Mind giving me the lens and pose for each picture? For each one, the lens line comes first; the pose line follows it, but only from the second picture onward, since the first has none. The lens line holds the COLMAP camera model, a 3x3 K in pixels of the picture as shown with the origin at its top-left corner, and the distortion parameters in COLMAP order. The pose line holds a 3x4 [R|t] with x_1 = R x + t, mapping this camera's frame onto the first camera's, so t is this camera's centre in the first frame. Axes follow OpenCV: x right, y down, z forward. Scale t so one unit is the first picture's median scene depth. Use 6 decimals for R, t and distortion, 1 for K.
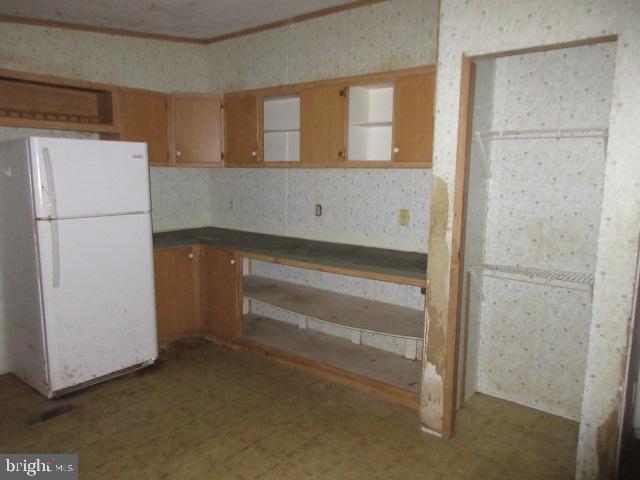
lens RADIAL K [[475.7, 0, 320.0], [0, 475.7, 240.0], [0, 0, 1]] dist [0.006474, 0.002871]
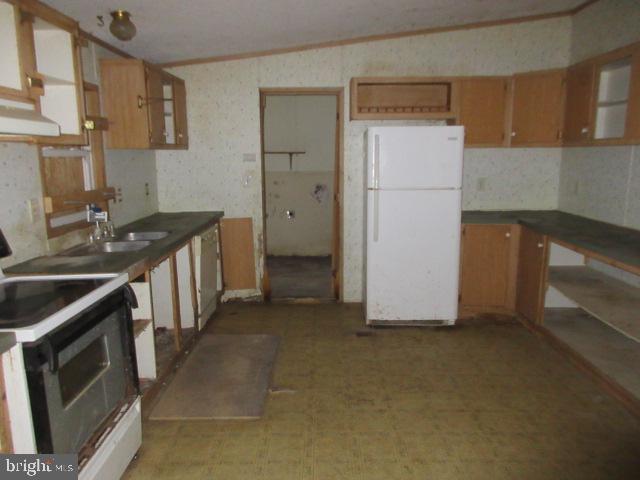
lens RADIAL K [[475.7, 0, 320.0], [0, 475.7, 240.0], [0, 0, 1]] dist [0.006474, 0.002871]
pose [[0.617369, 0.127529, -0.776268, 0.310851], [-0.103406, 0.991366, 0.080627, 0.003937], [0.779848, 0.030494, 0.625226, 0.053128]]
